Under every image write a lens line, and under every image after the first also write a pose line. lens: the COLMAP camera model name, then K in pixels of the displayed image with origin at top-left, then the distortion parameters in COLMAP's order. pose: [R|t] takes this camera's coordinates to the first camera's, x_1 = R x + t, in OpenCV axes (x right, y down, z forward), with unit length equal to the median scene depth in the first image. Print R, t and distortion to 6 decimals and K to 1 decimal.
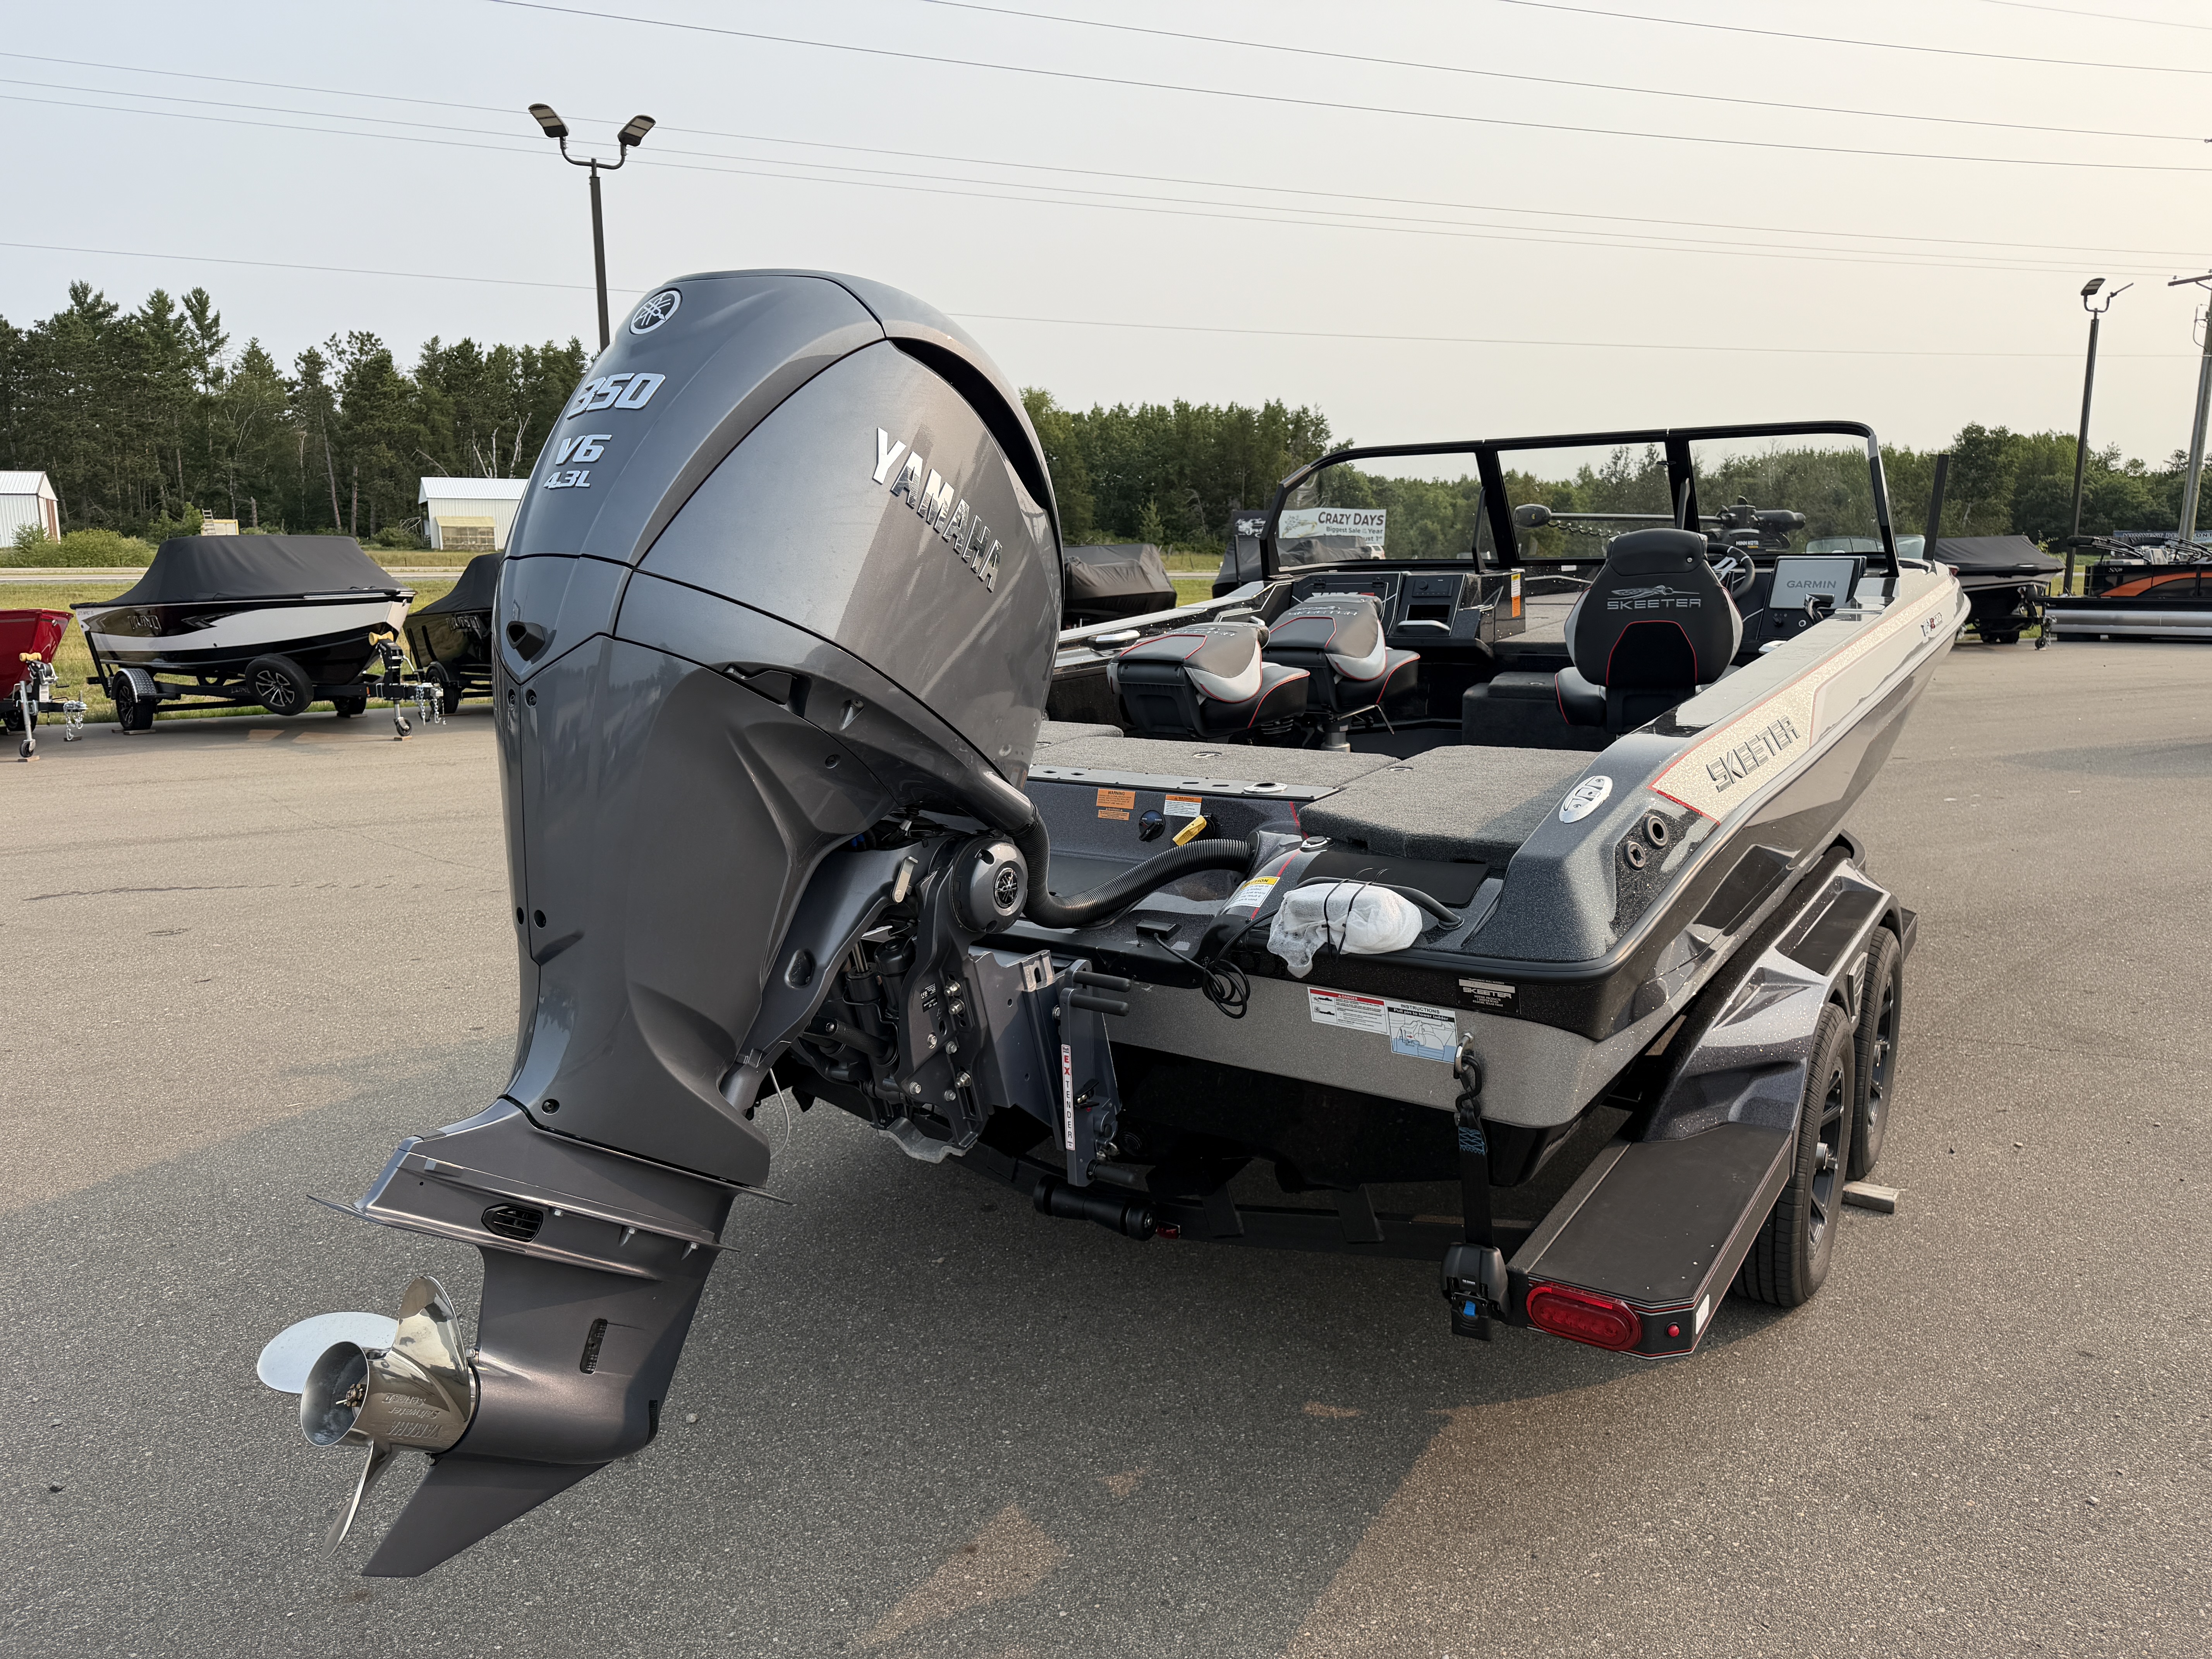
lens RADIAL K [[1525.9, 0, 1106.3], [0, 1525.9, 816.4], [0, 0, 1]] dist [0.041887, -0.081162]
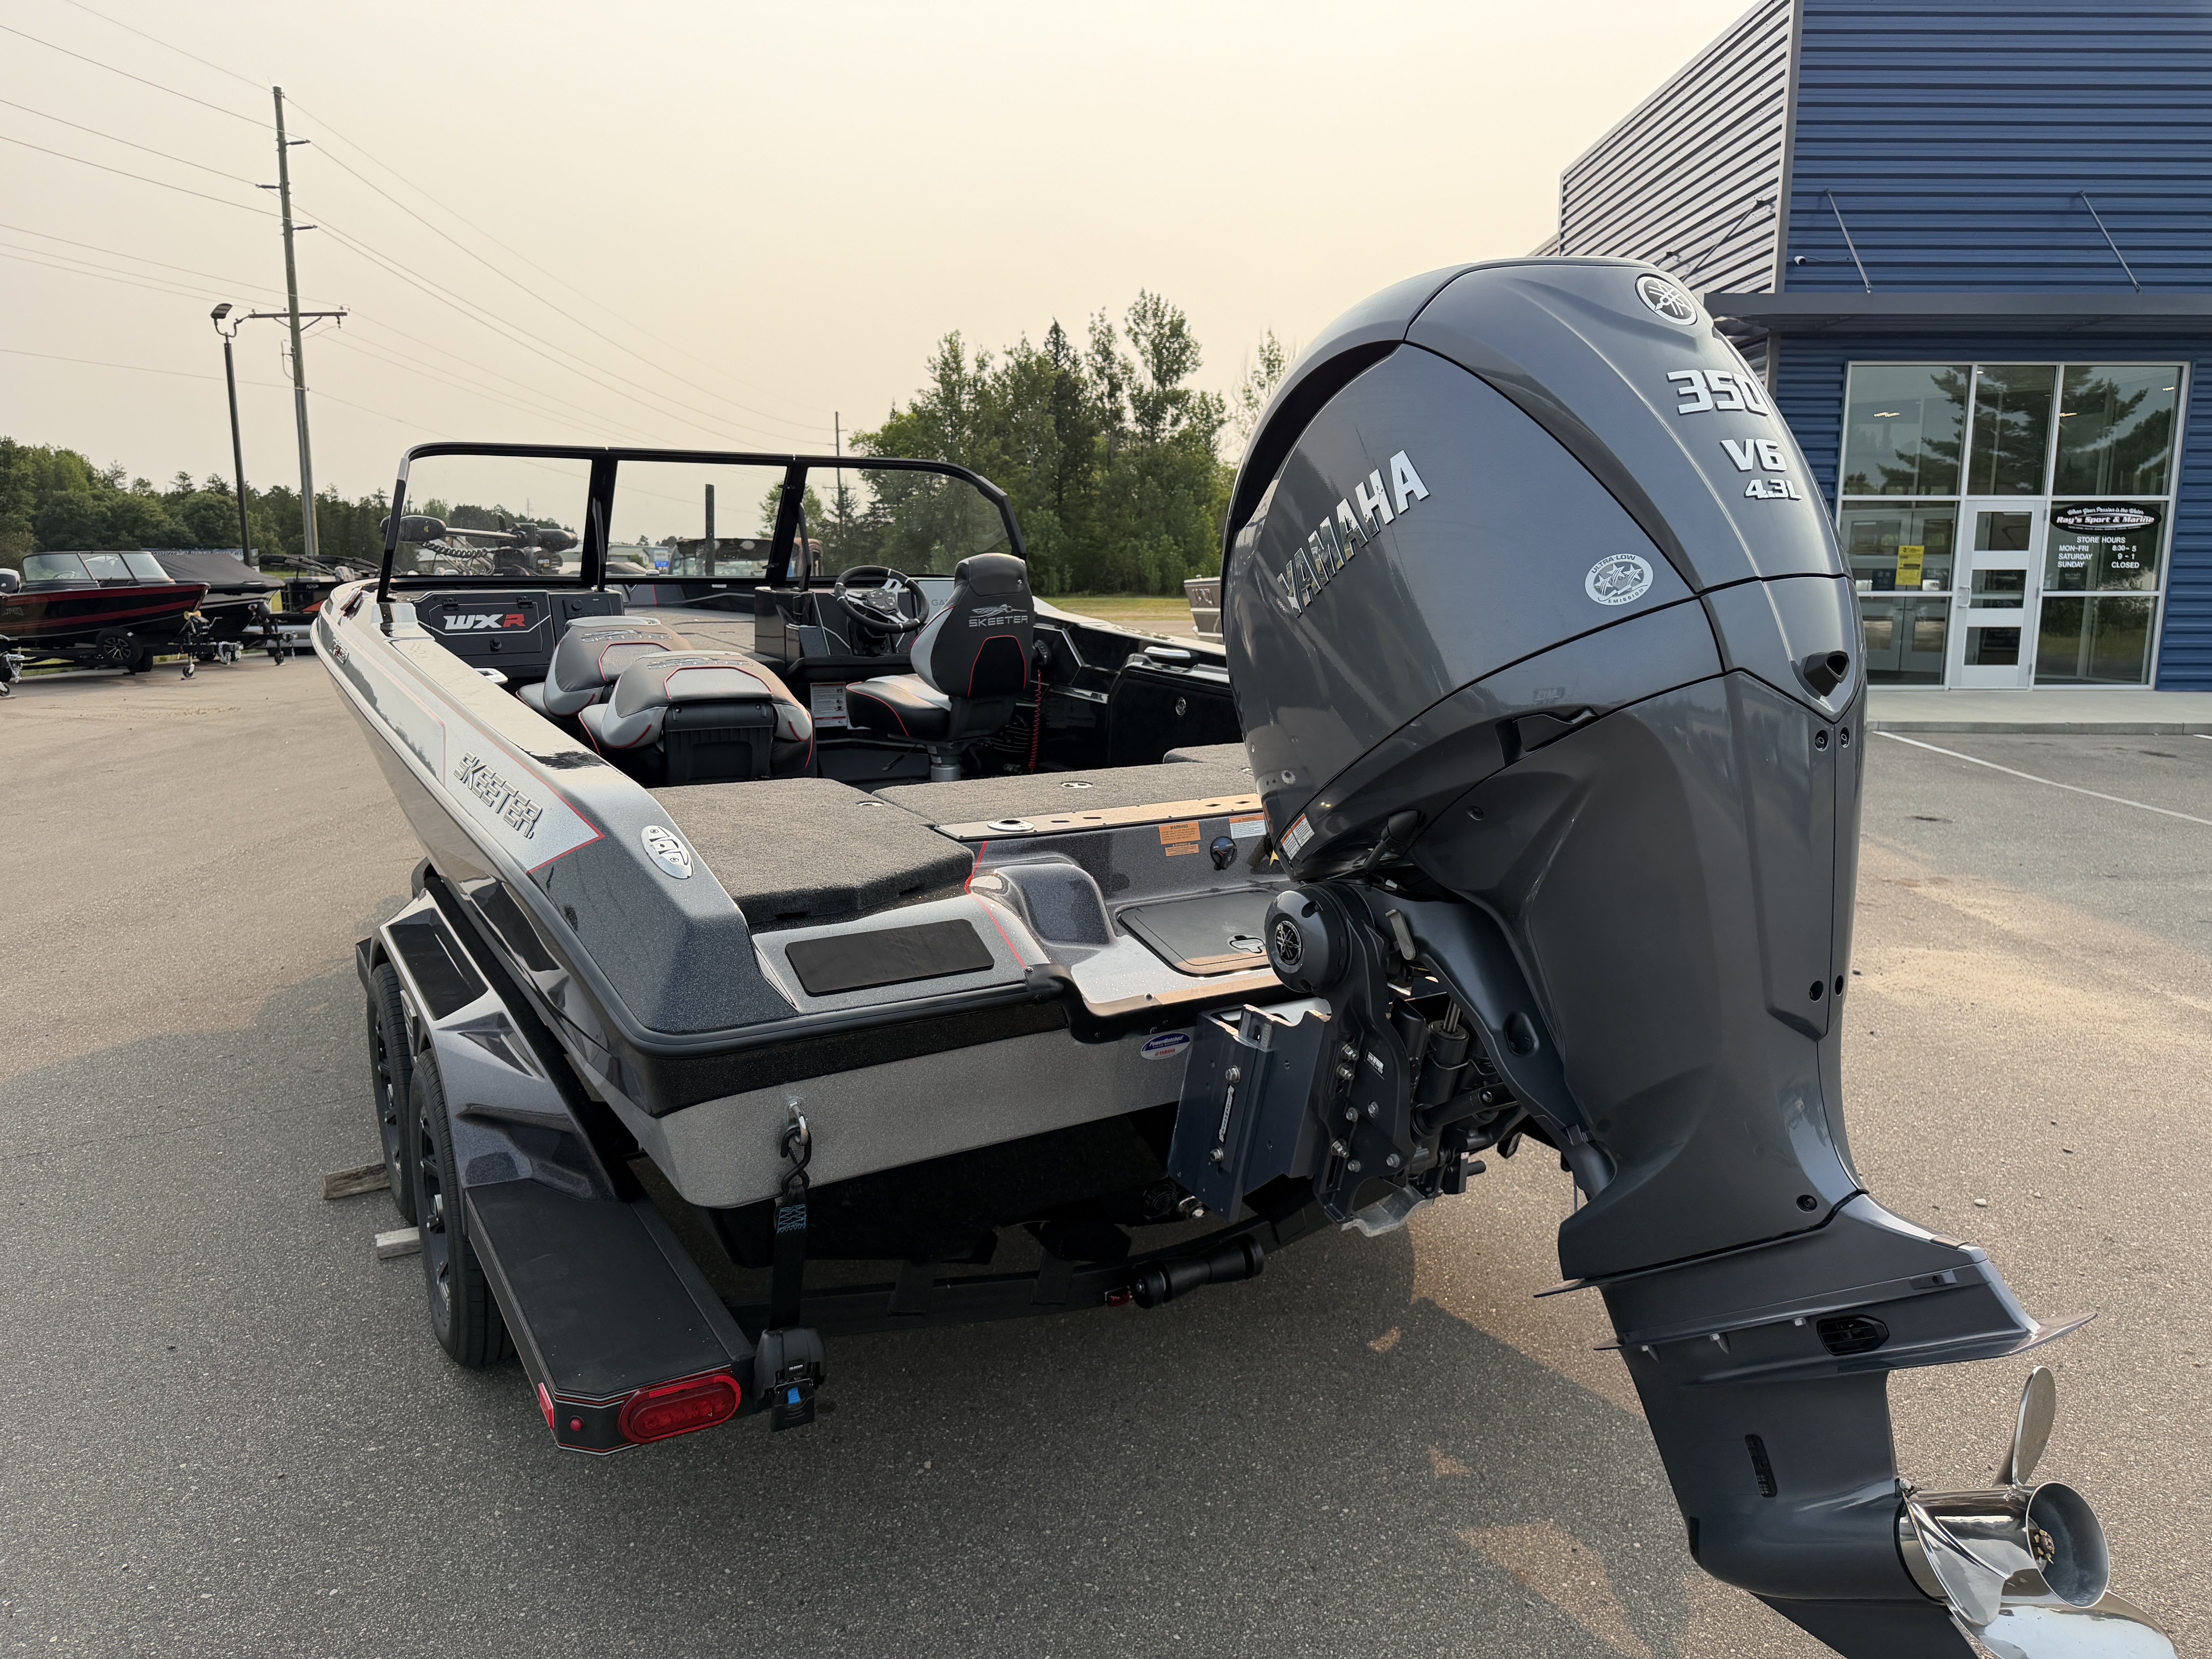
lens RADIAL K [[1525.9, 0, 1106.3], [0, 1525.9, 816.4], [0, 0, 1]] dist [0.041887, -0.081162]
pose [[0.420174, -0.132278, 0.897751, -0.493144], [0.142246, 0.986689, 0.078808, -0.059150], [-0.896225, 0.094588, 0.433397, 0.365671]]
